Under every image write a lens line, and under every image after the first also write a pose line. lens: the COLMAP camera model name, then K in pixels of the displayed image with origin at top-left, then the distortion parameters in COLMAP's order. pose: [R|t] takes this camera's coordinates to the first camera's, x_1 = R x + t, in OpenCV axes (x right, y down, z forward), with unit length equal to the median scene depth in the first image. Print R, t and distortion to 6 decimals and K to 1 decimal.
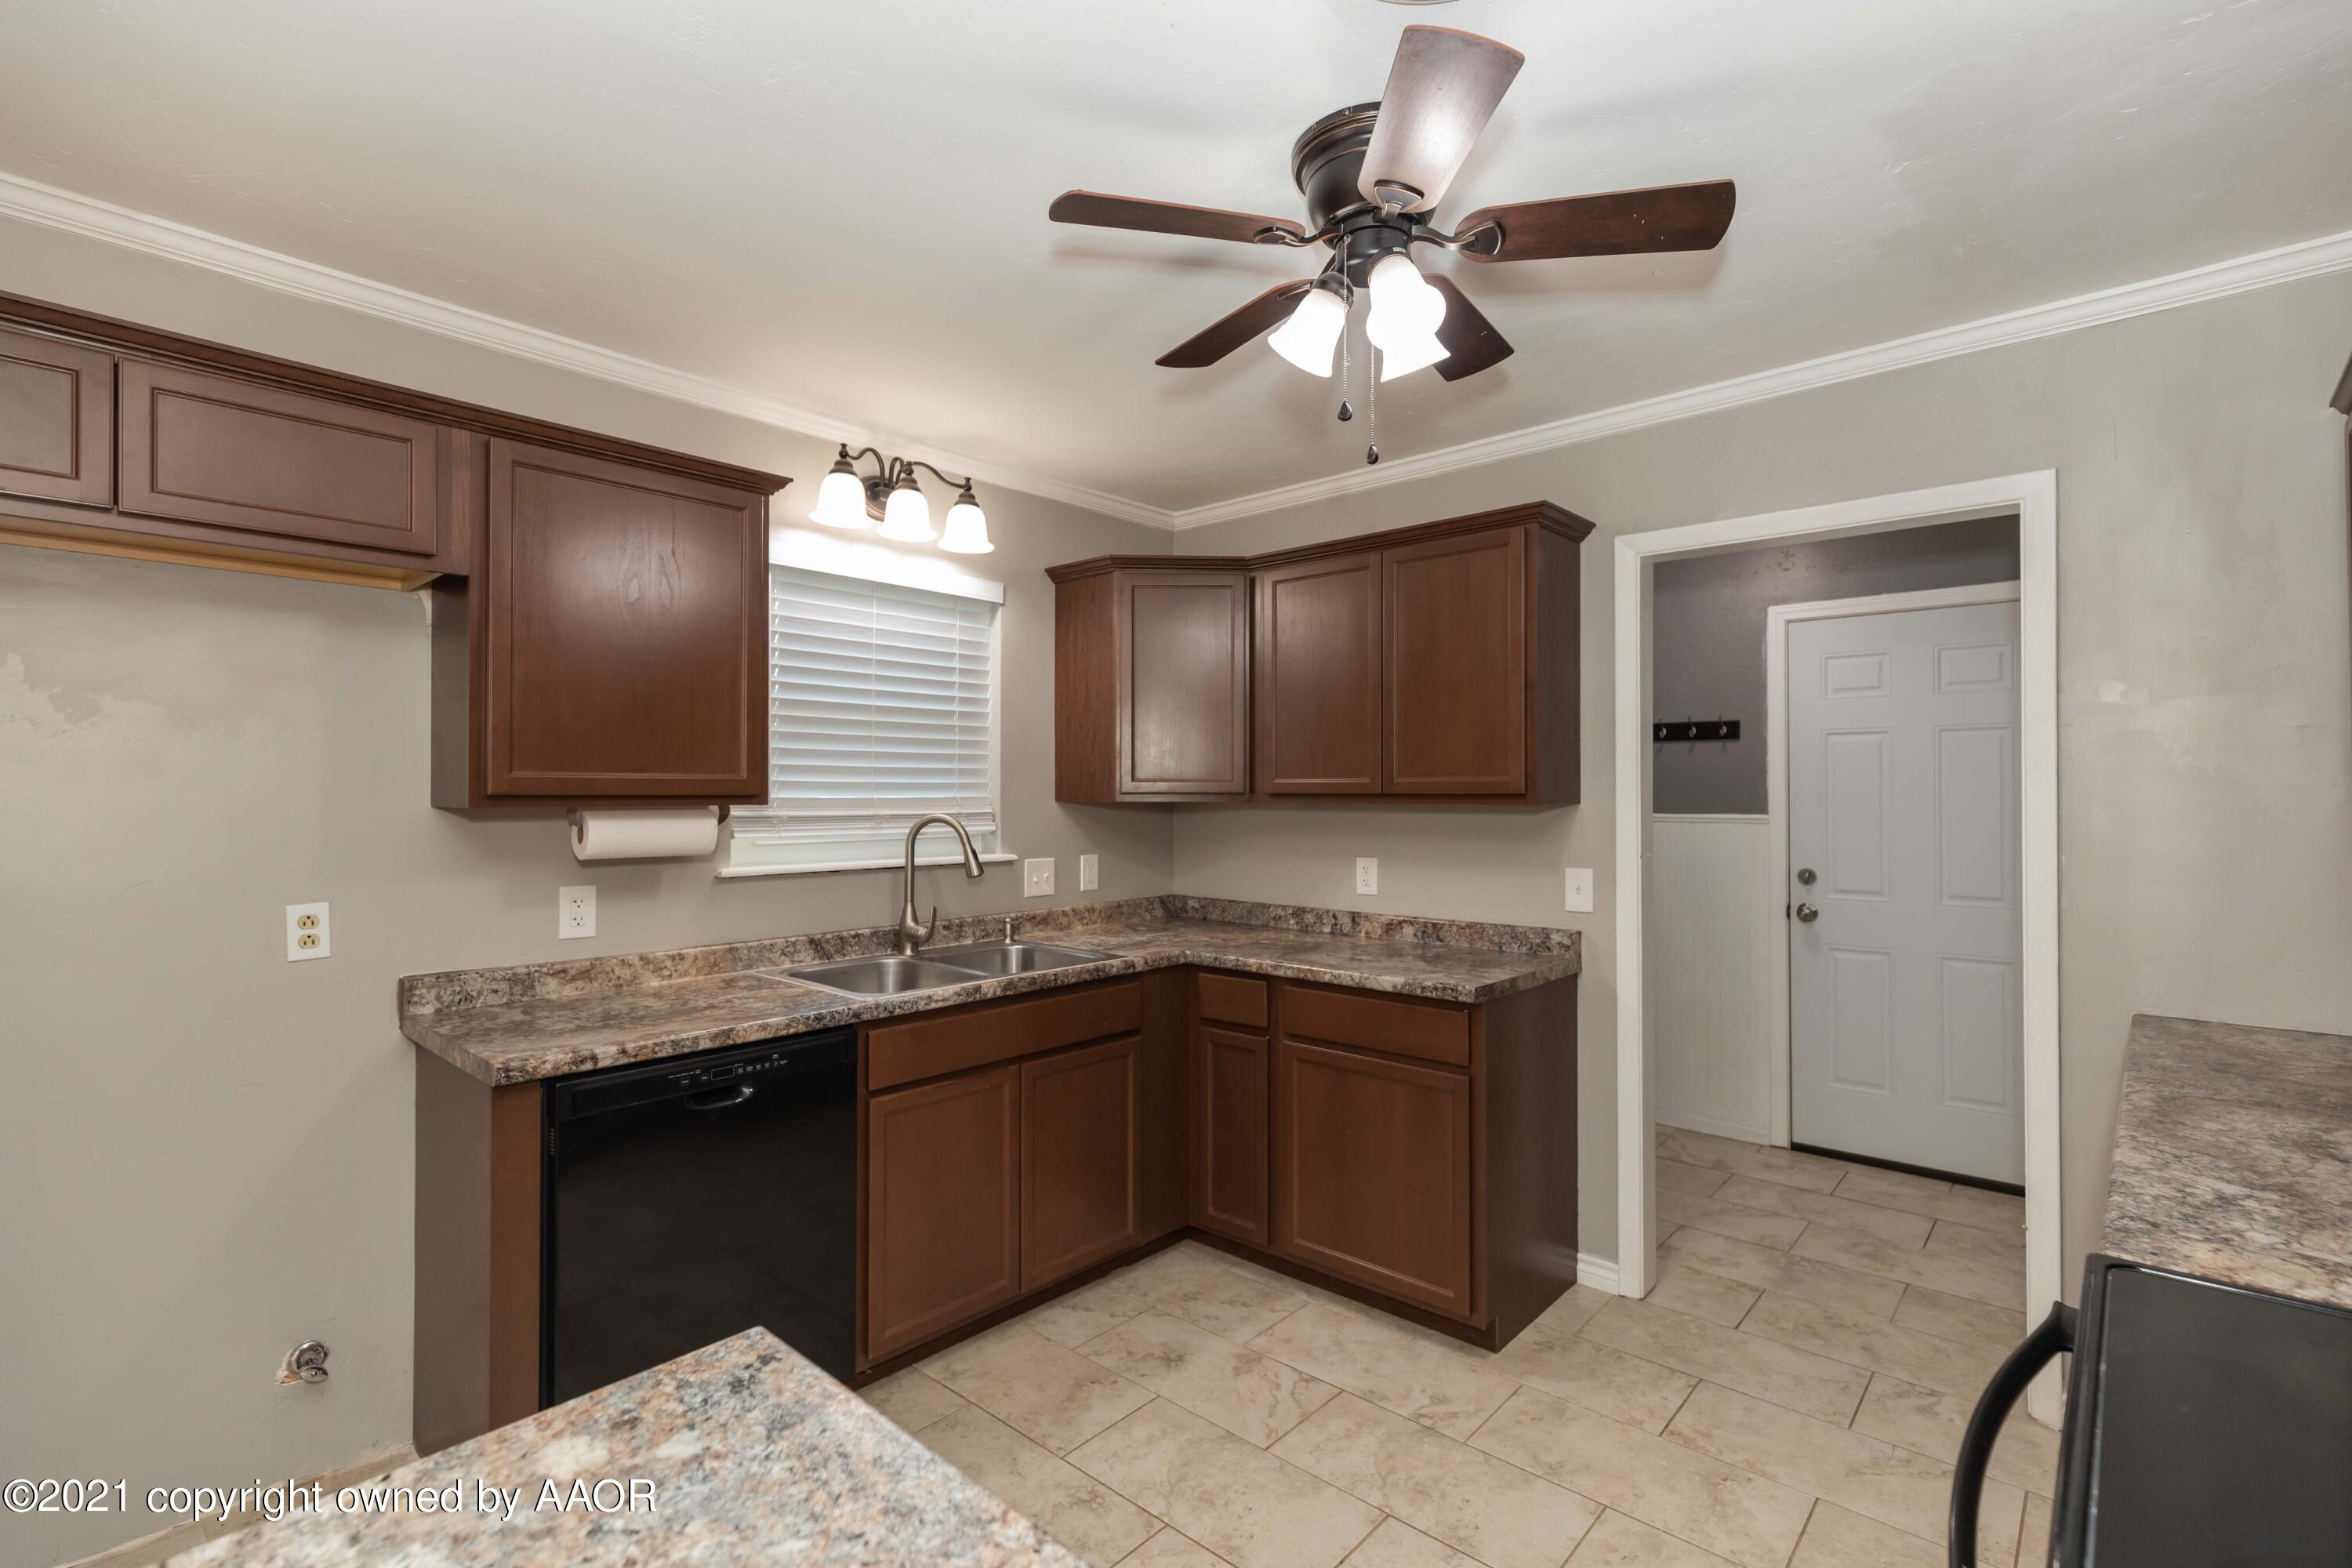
lens RADIAL K [[1053.0, 0, 1177.1], [0, 1053.0, 774.4], [0, 0, 1]] dist [0.006255, -0.001729]
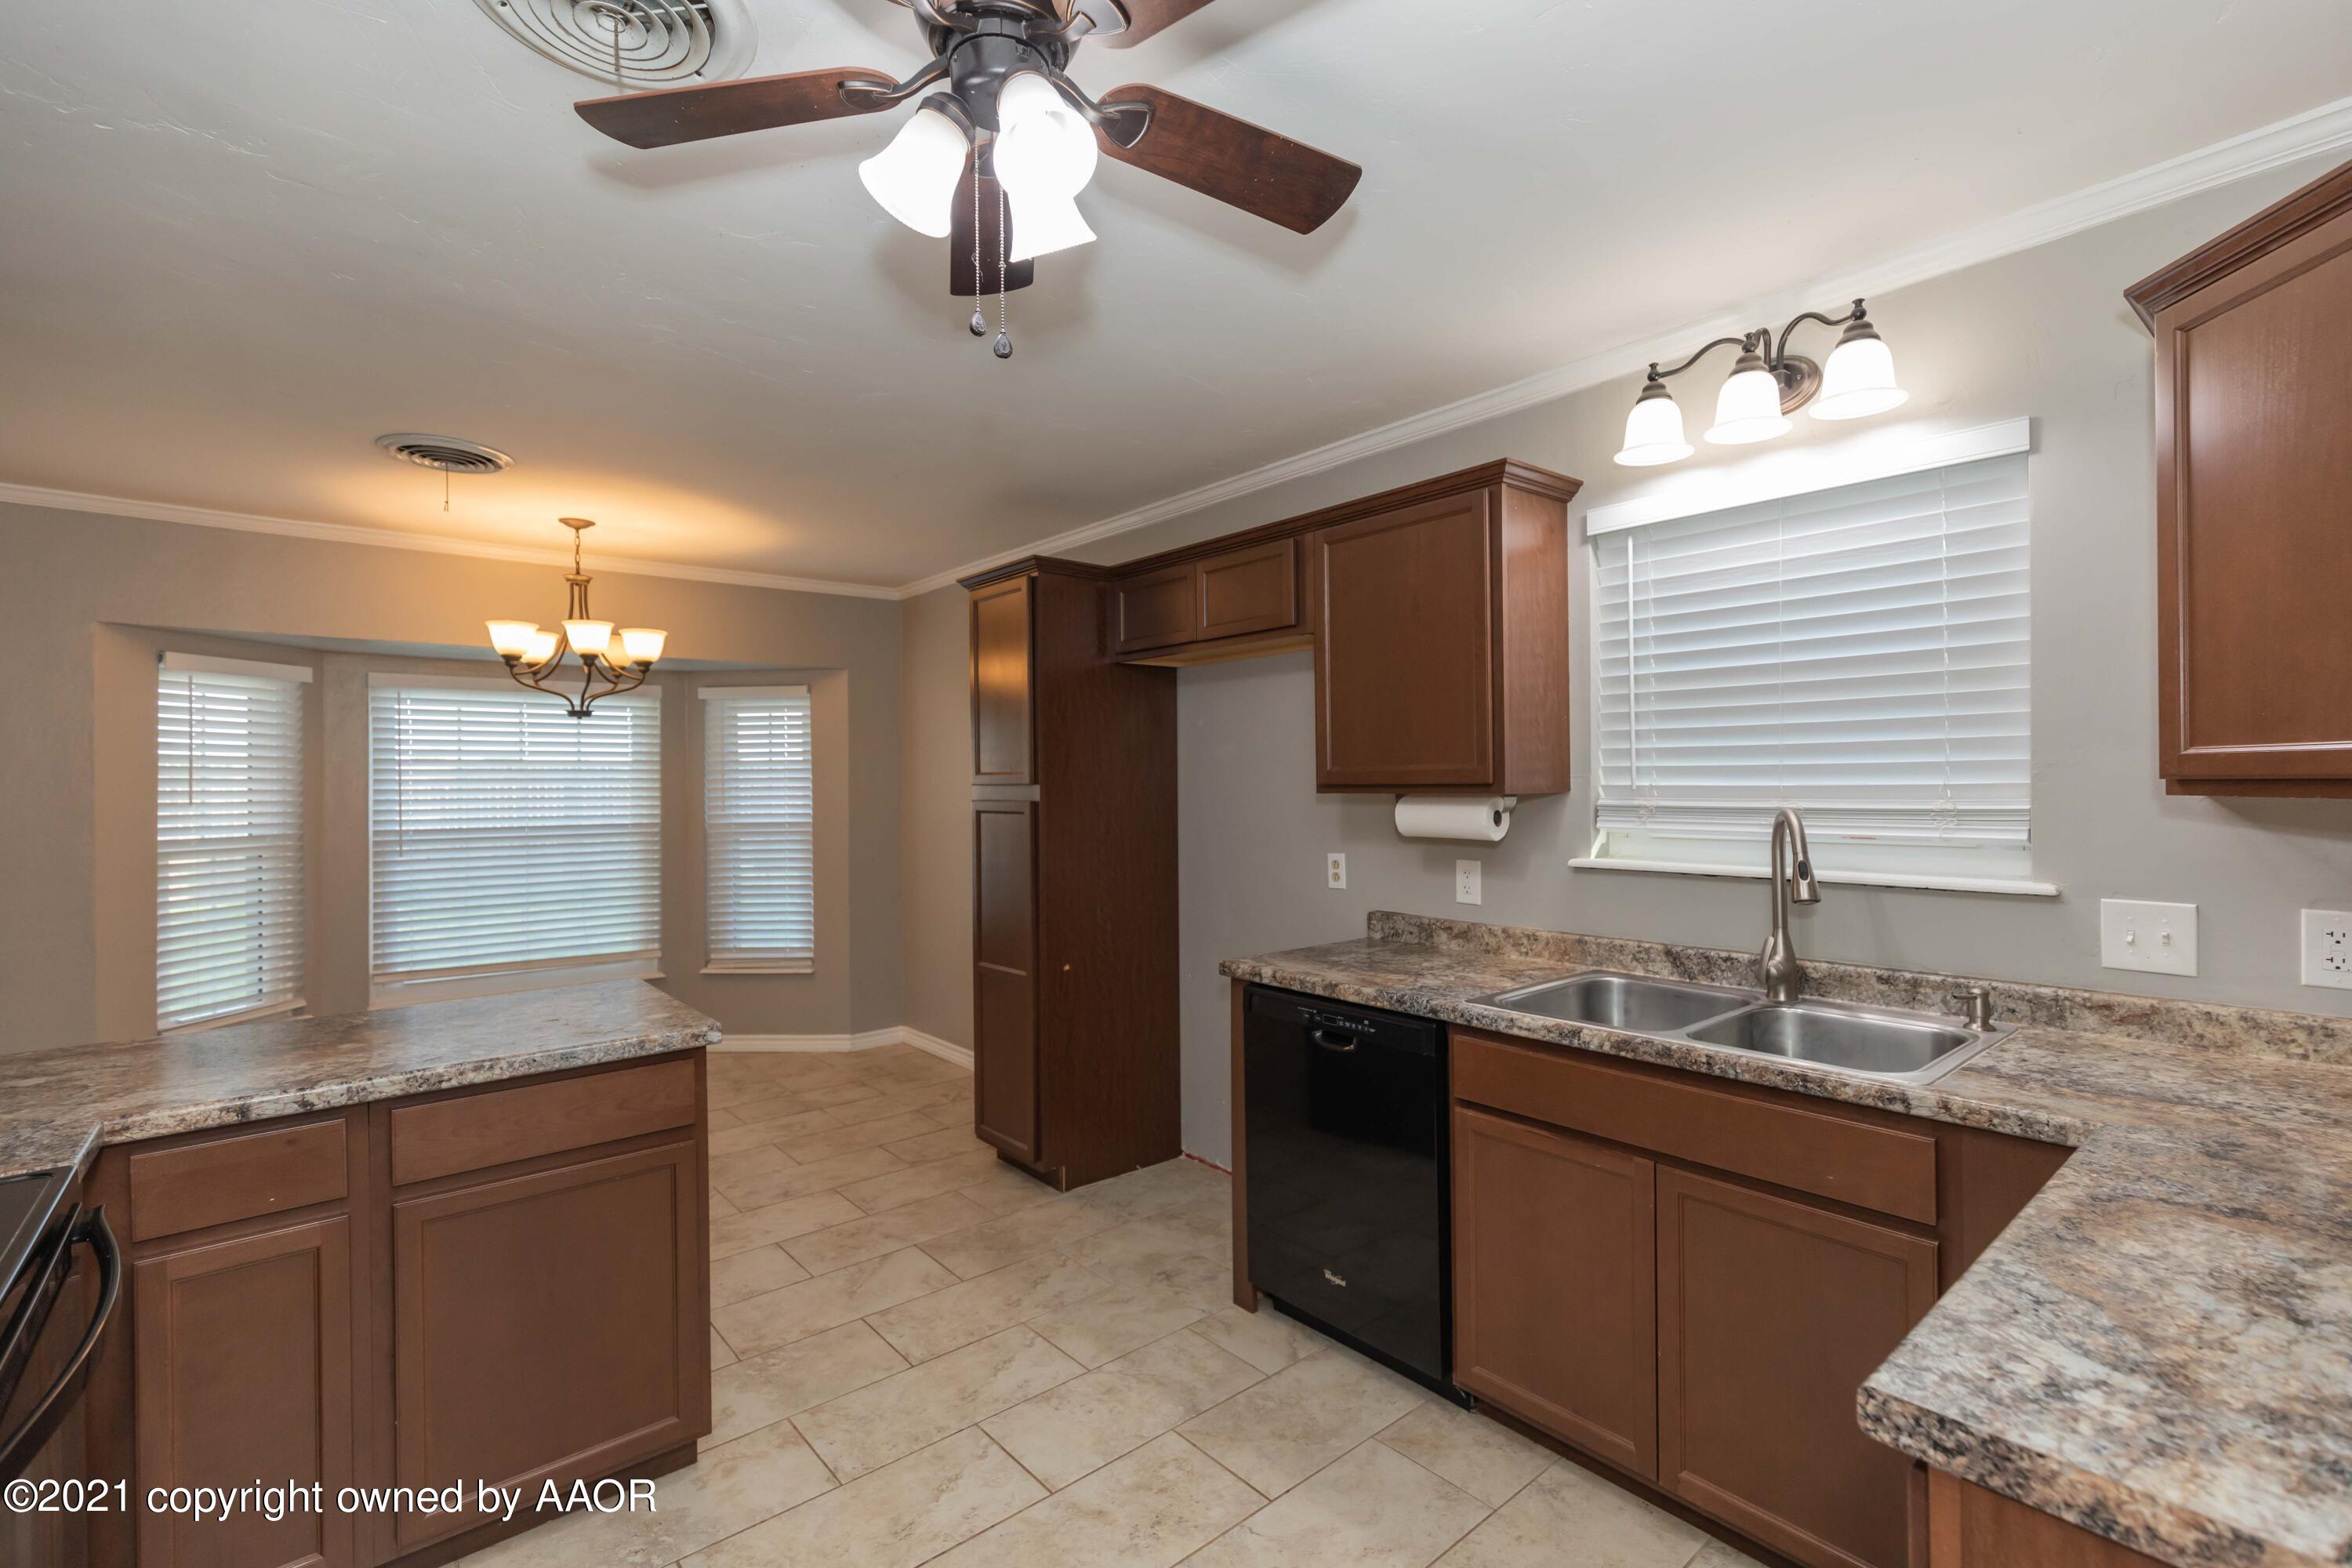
lens RADIAL K [[1024.1, 0, 1185.5], [0, 1024.1, 777.6], [0, 0, 1]] dist [-0.000477, -0.000209]
pose [[-0.121409, -0.002525, -0.992599, 0.527230], [0.028075, 0.999588, -0.005977, 0.009564], [0.992206, -0.028592, -0.121288, 0.709889]]
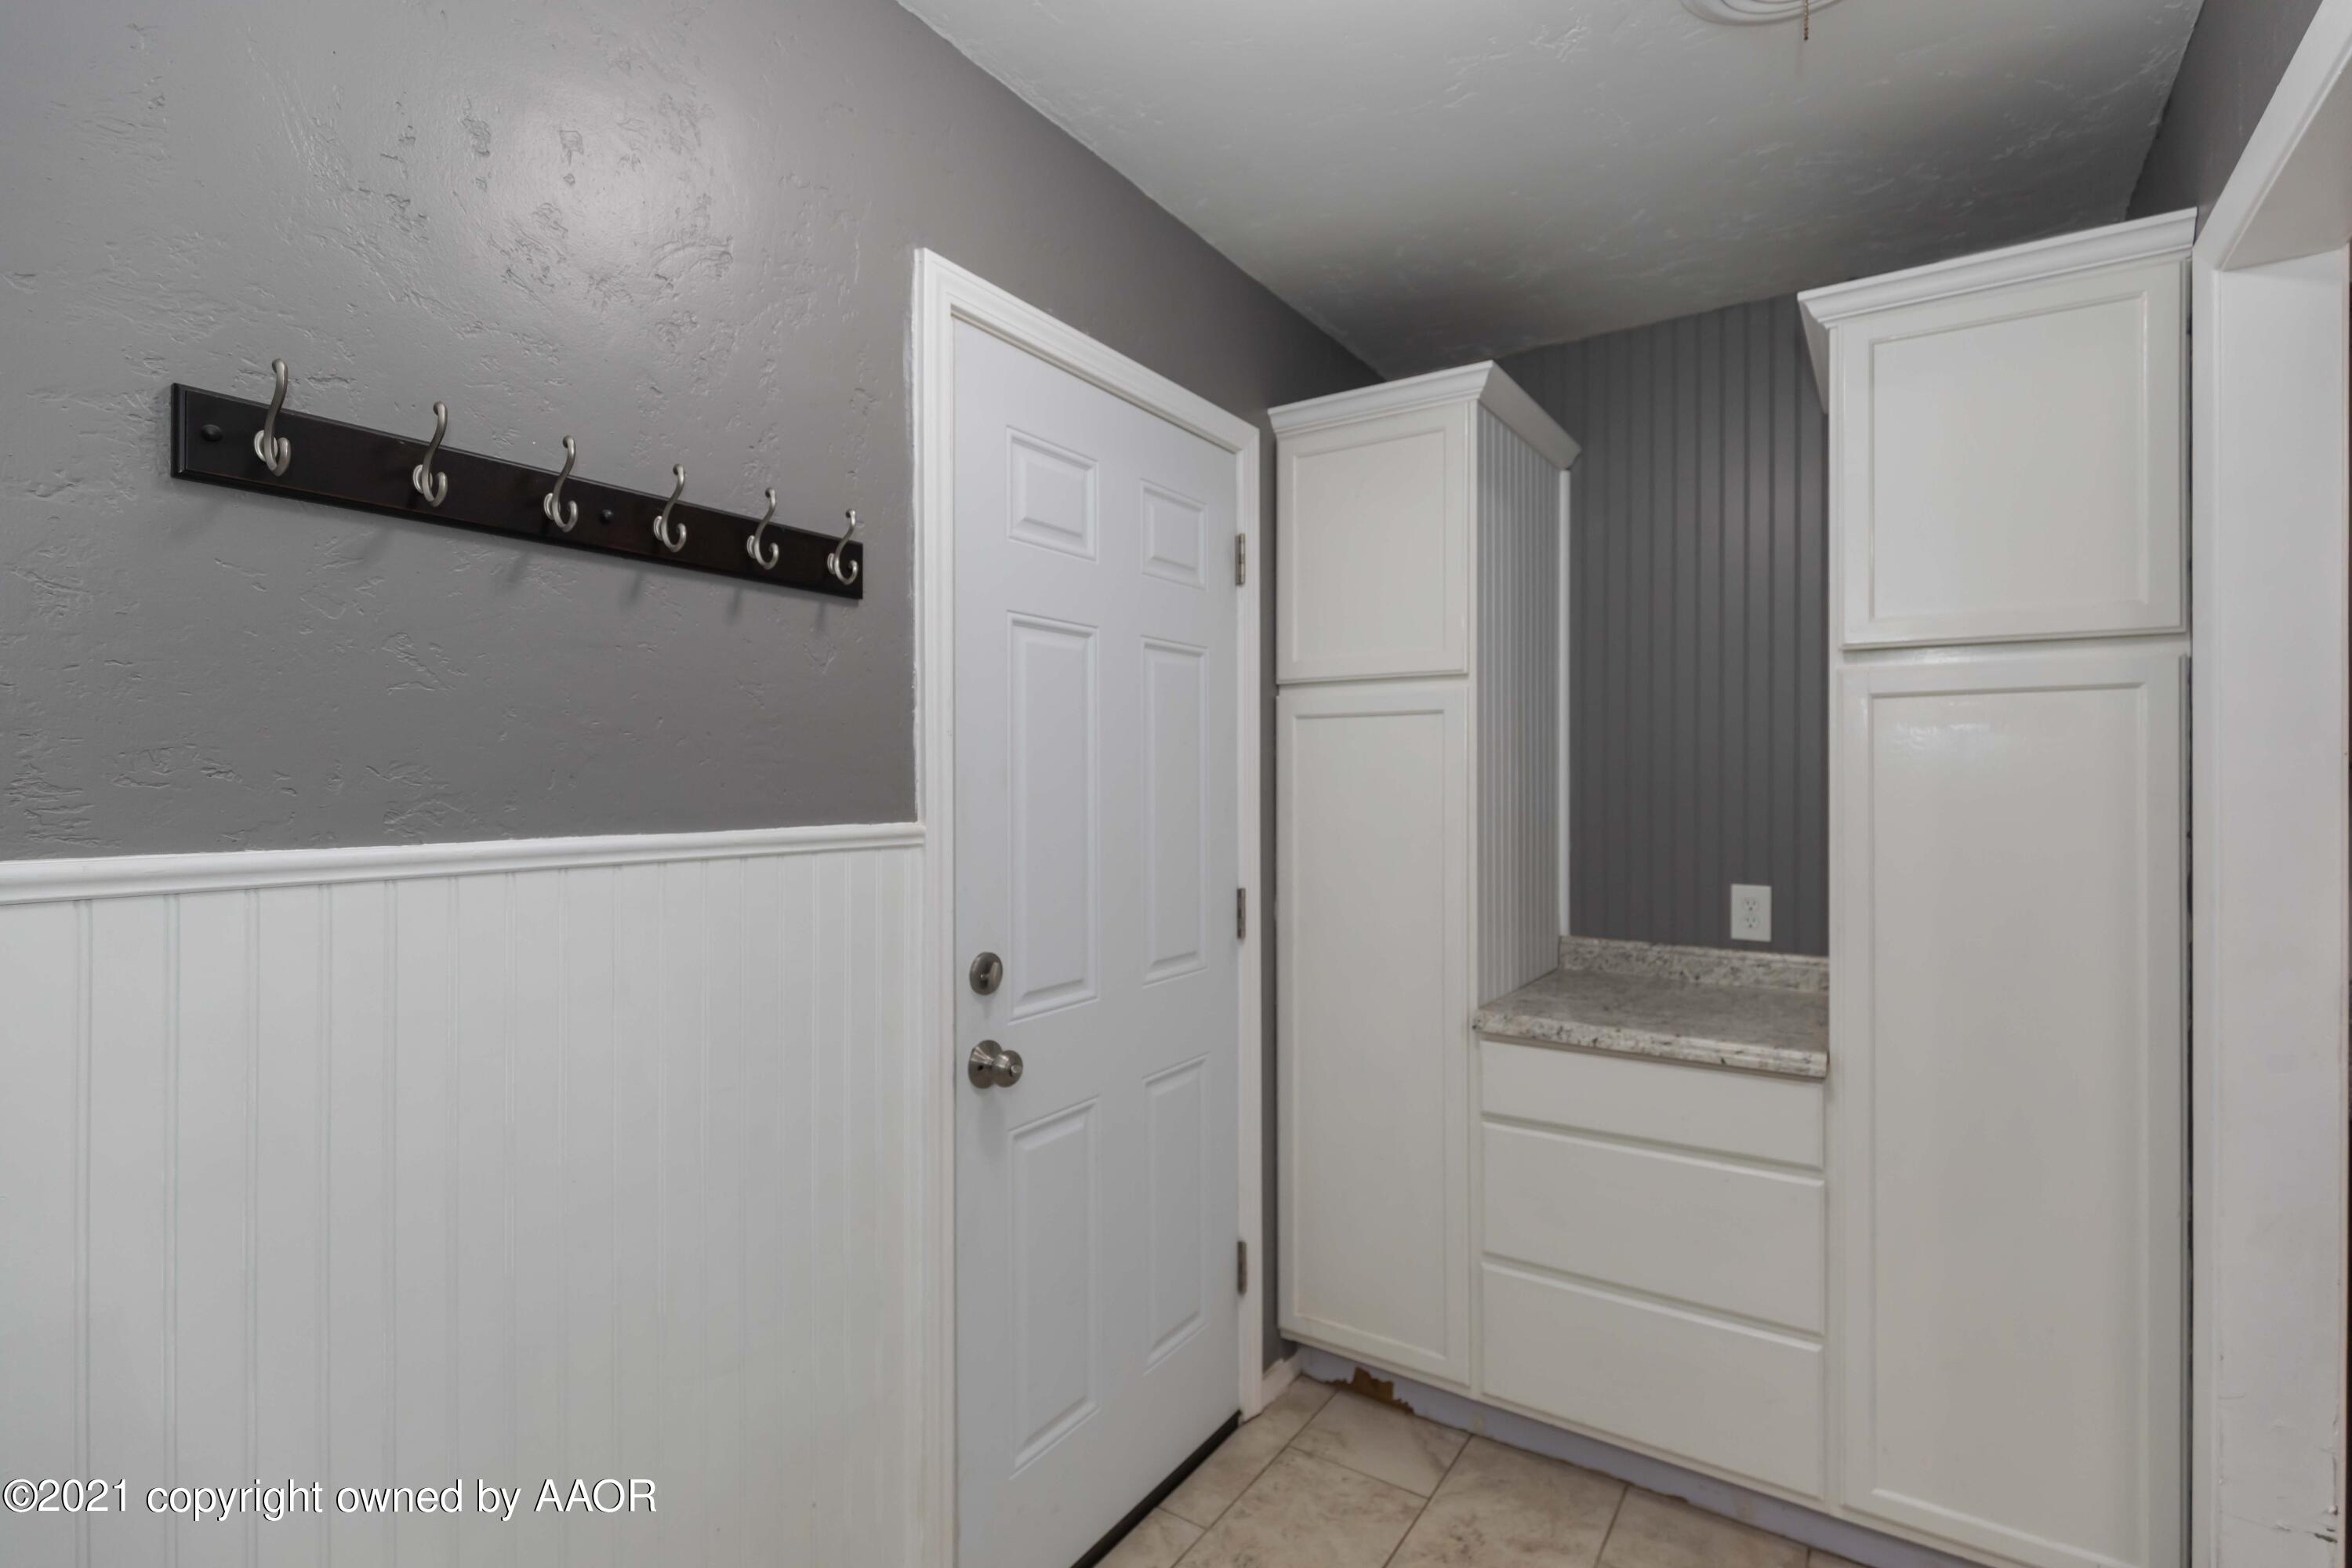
lens RADIAL K [[1053.0, 0, 1177.1], [0, 1053.0, 774.4], [0, 0, 1]] dist [0.006255, -0.001729]
pose [[-0.164544, 0.004865, 0.986358, 0.267523], [-0.016401, 0.999836, -0.007667, 0.032110], [-0.986233, -0.017439, -0.164437, 1.344148]]
